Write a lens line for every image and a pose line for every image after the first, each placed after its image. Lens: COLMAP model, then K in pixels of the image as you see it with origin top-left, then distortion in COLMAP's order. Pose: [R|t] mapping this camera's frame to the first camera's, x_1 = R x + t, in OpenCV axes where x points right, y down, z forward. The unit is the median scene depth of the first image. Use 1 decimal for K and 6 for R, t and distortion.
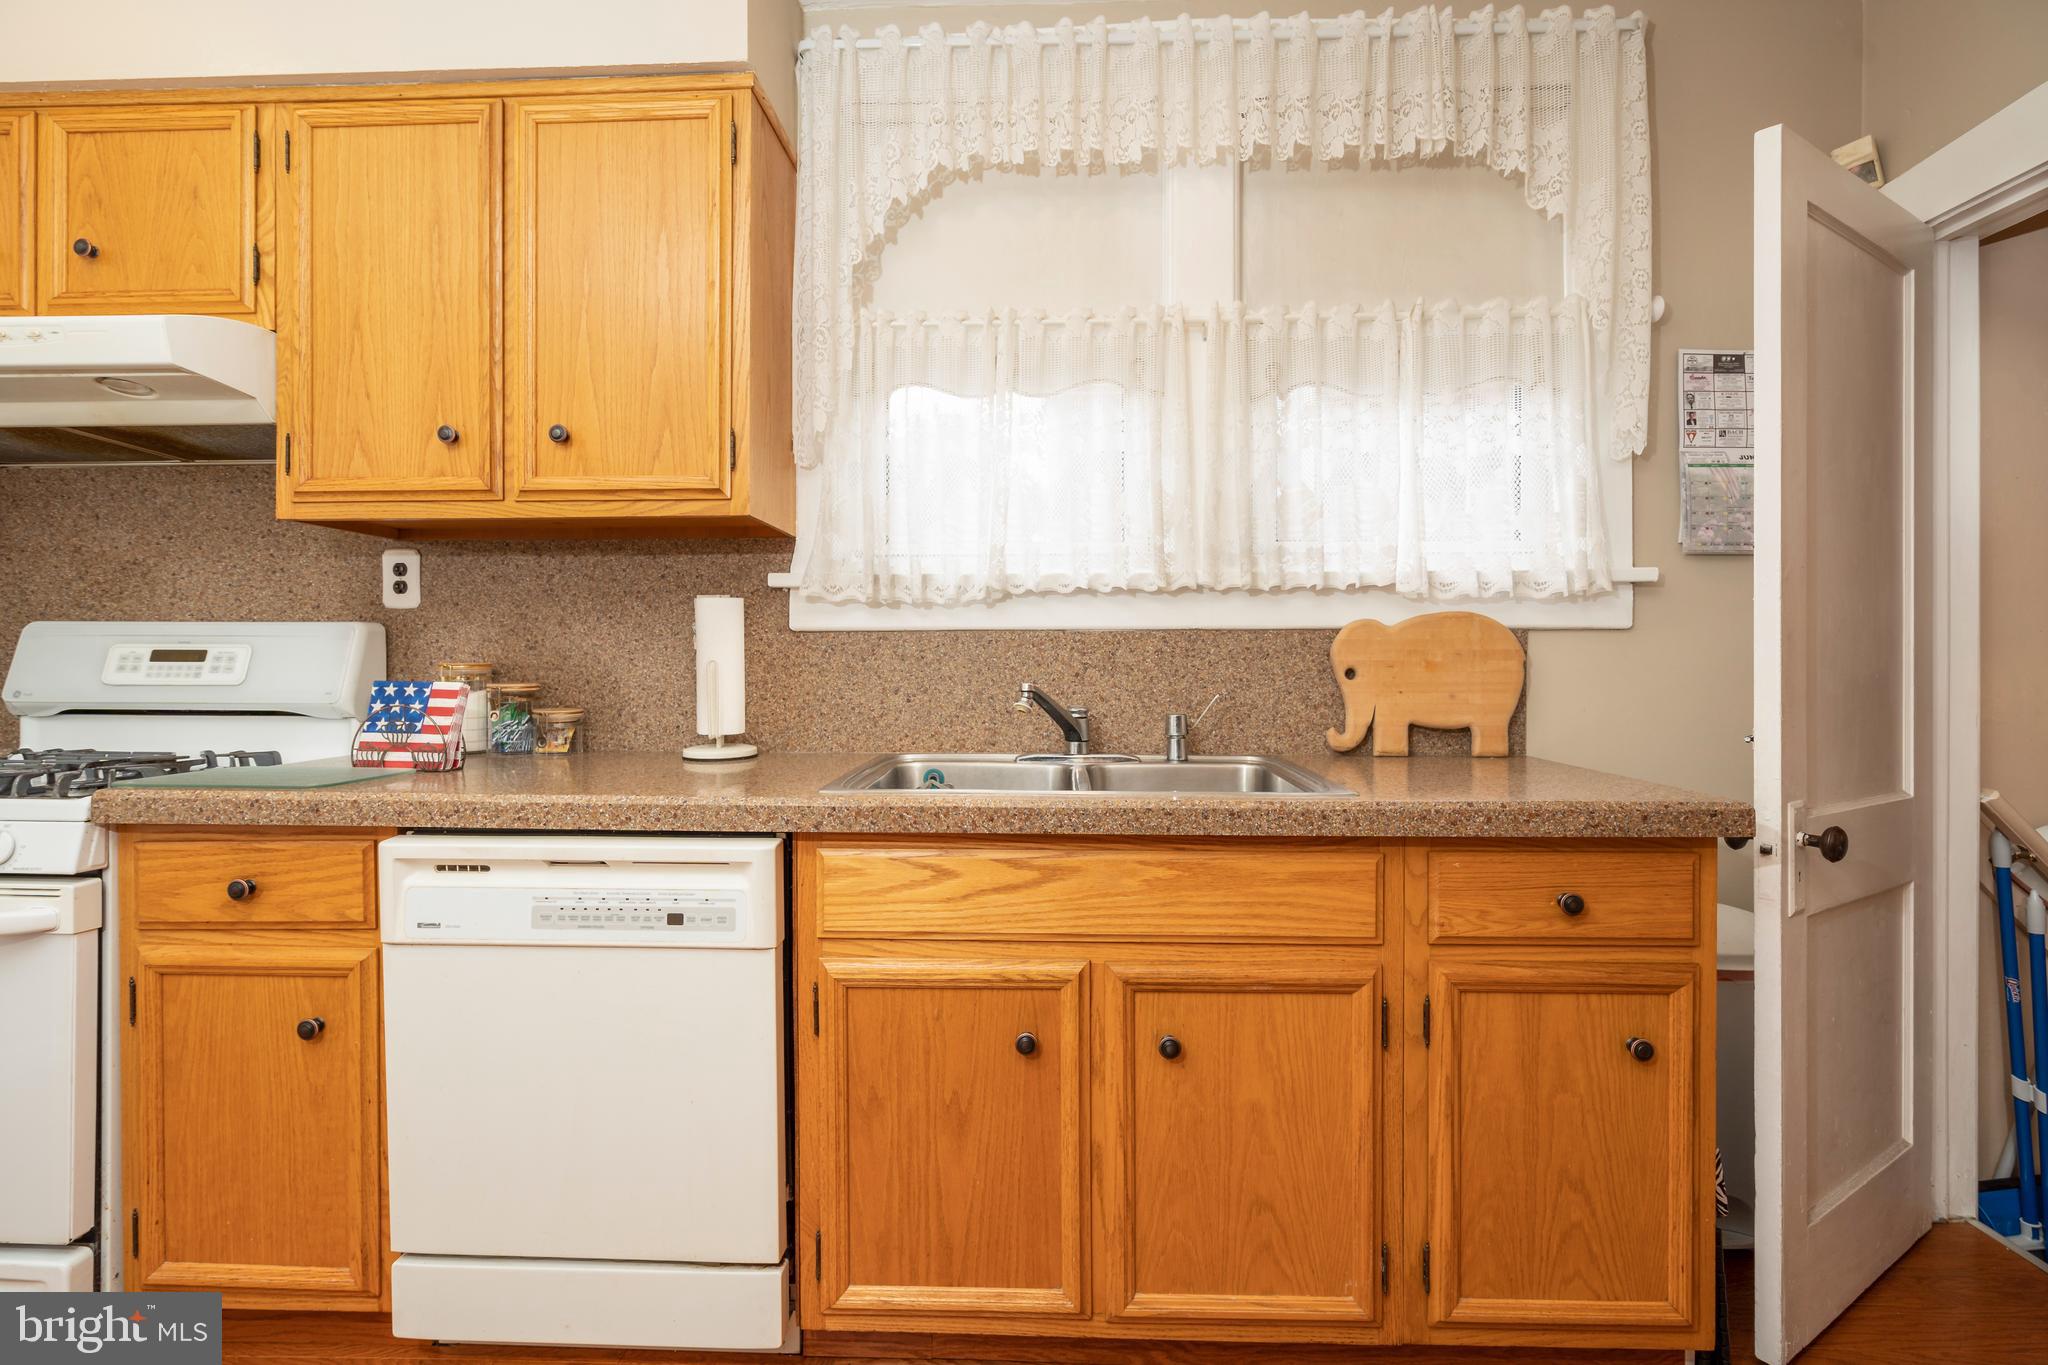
lens RADIAL K [[931.9, 0, 1015.1], [0, 931.9, 665.4], [0, 0, 1]] dist [-0.003247, -0.000470]
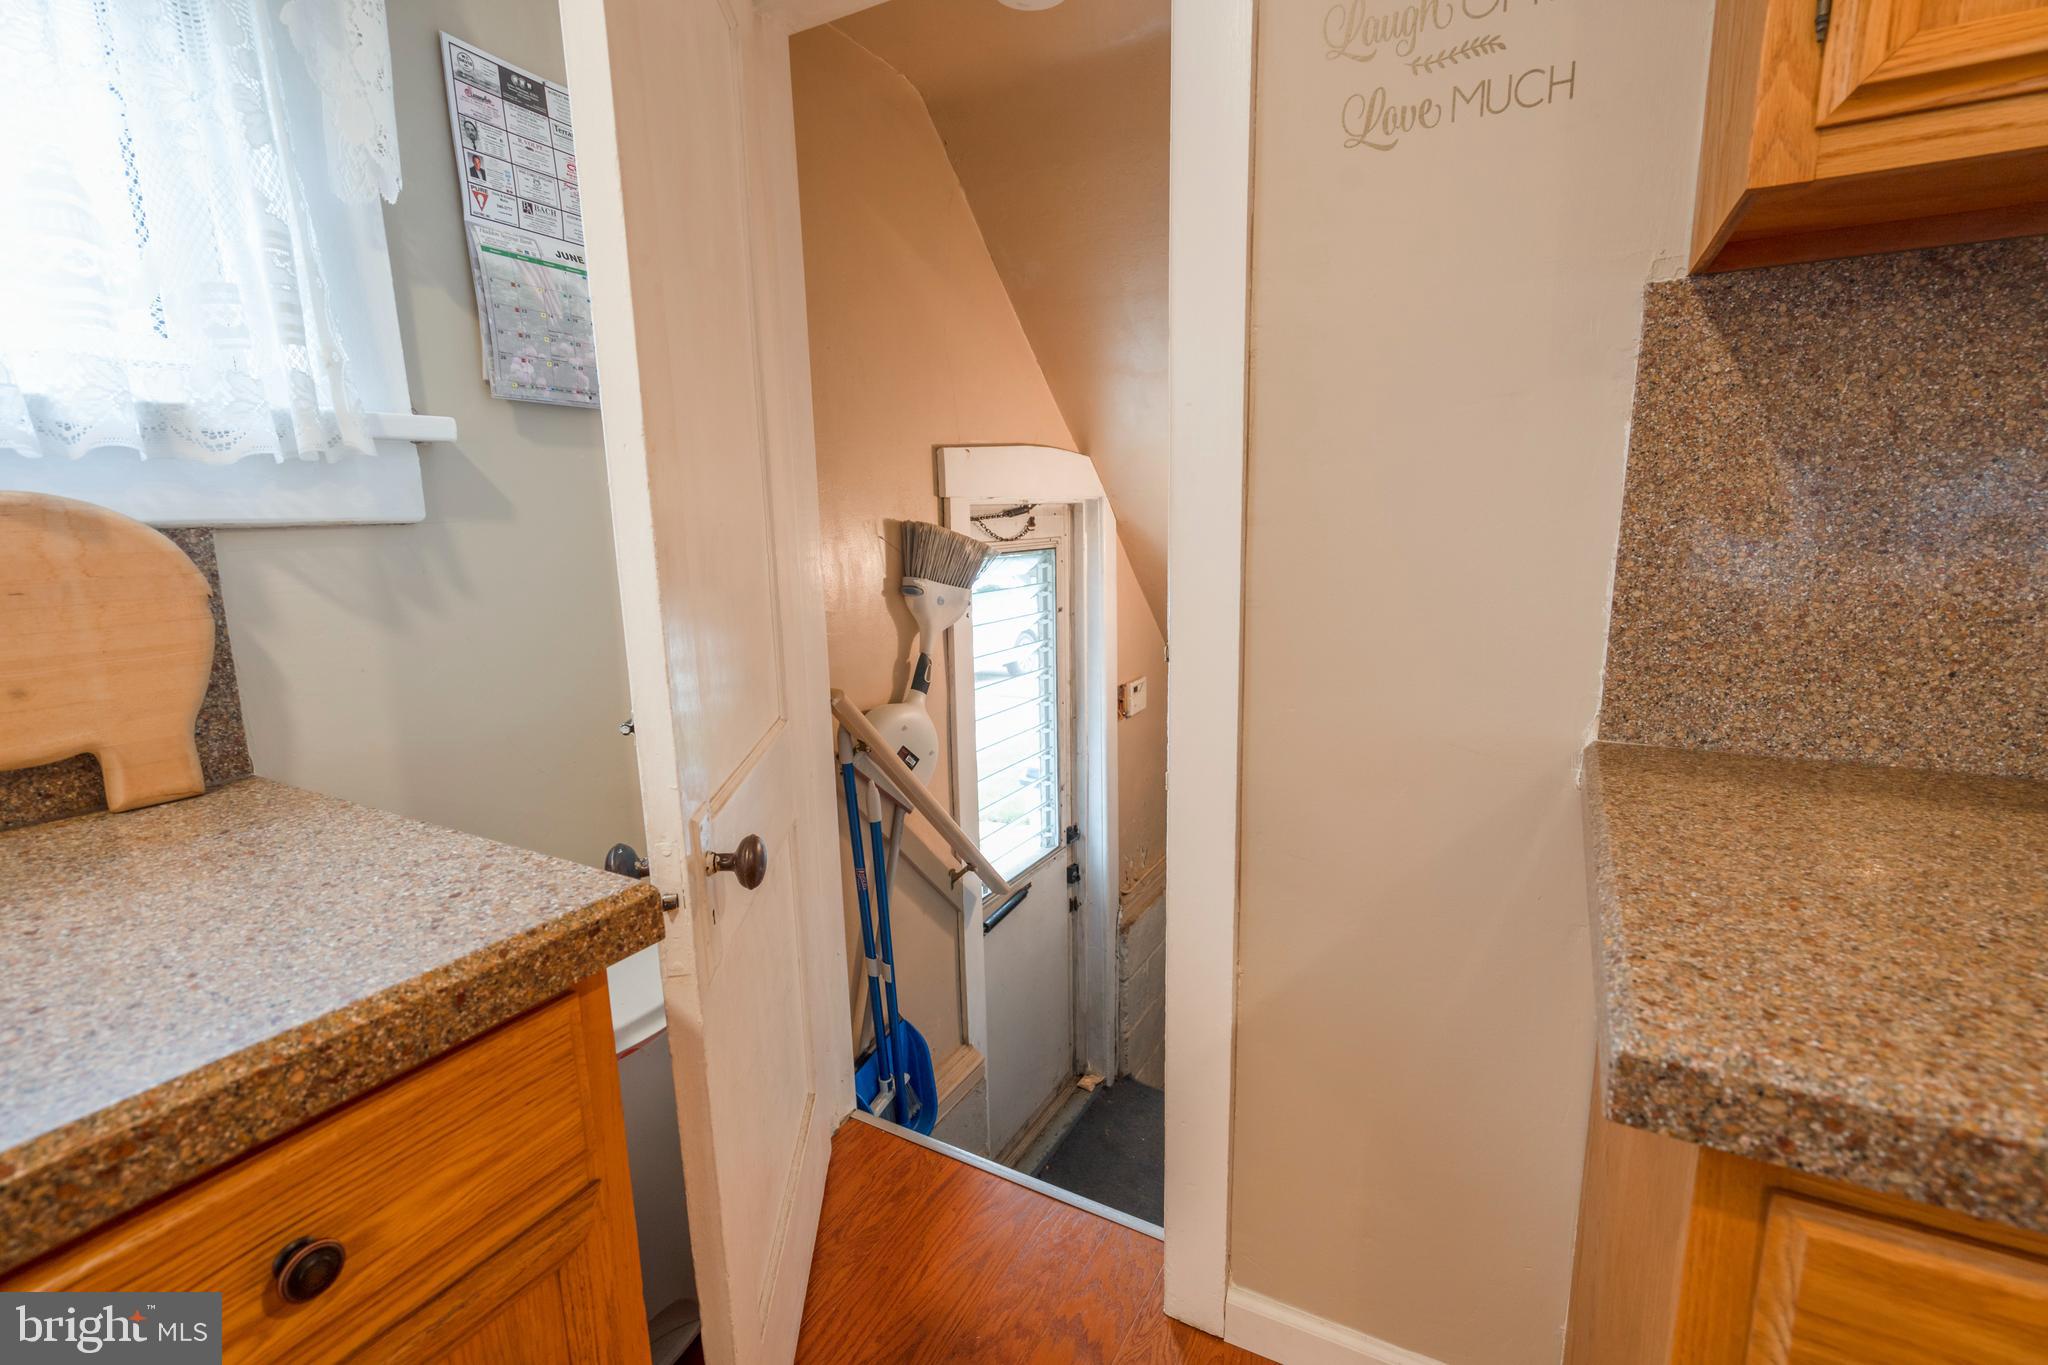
lens RADIAL K [[930.0, 0, 1028.9], [0, 930.0, 687.2], [0, 0, 1]] dist [-0.001147, 0.000273]
pose [[0.446470, -0.177227, 0.877072, 0.323920], [0.023998, 0.982208, 0.186256, -0.040984], [-0.894477, -0.062110, 0.442779, 0.425085]]
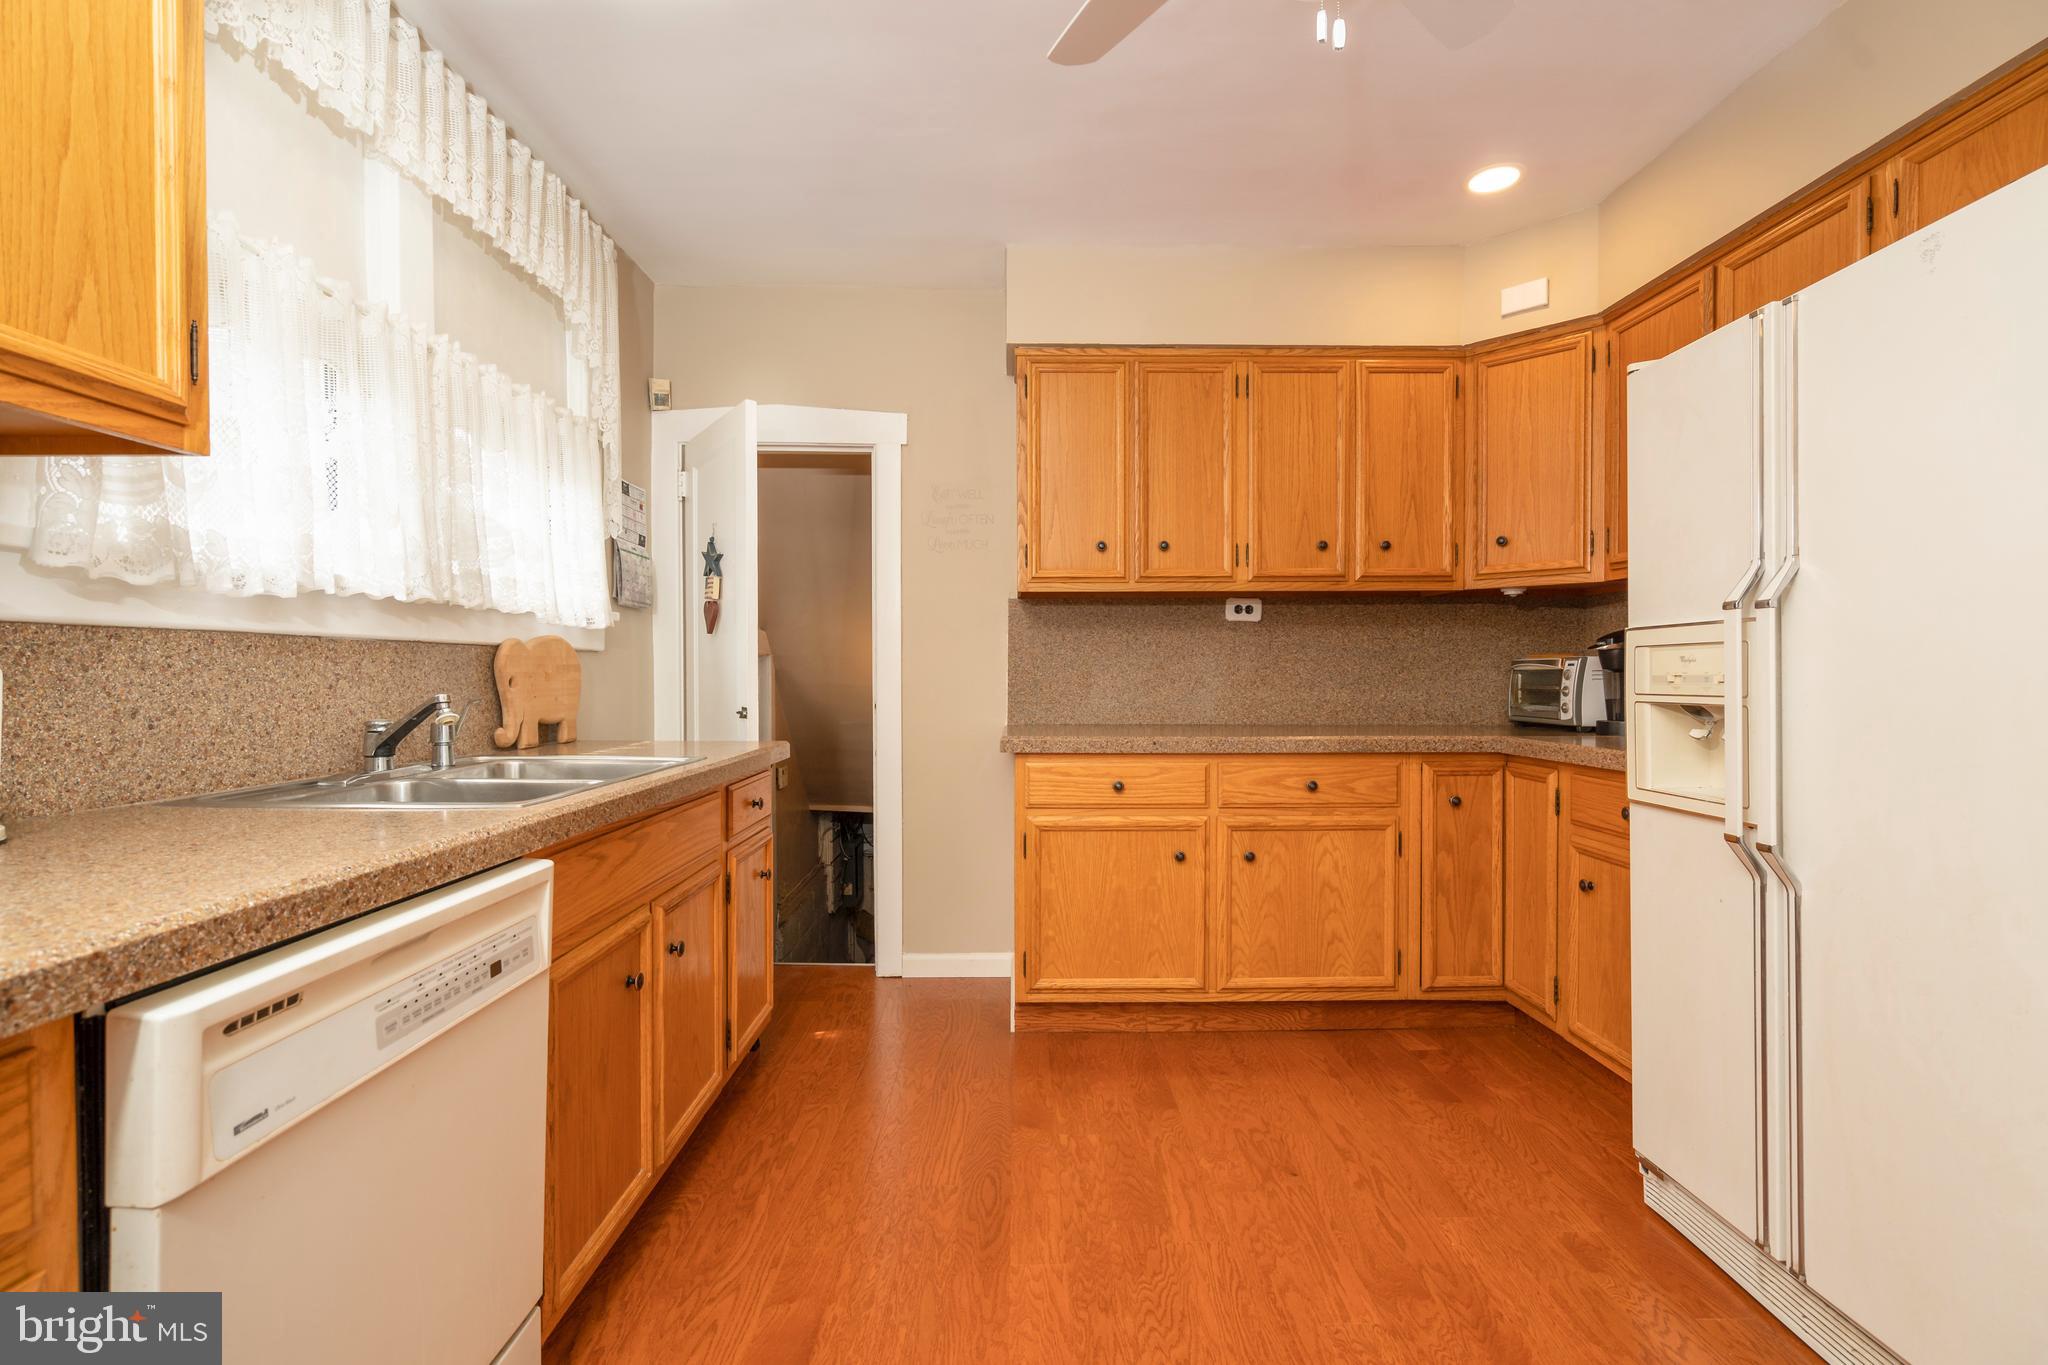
lens RADIAL K [[930.0, 0, 1028.9], [0, 930.0, 687.2], [0, 0, 1]] dist [-0.001147, 0.000273]
pose [[-0.052974, -0.013587, 0.998503, -0.957398], [0.003681, 0.999898, 0.013801, 0.000626], [-0.998589, 0.004407, -0.052919, 0.421158]]
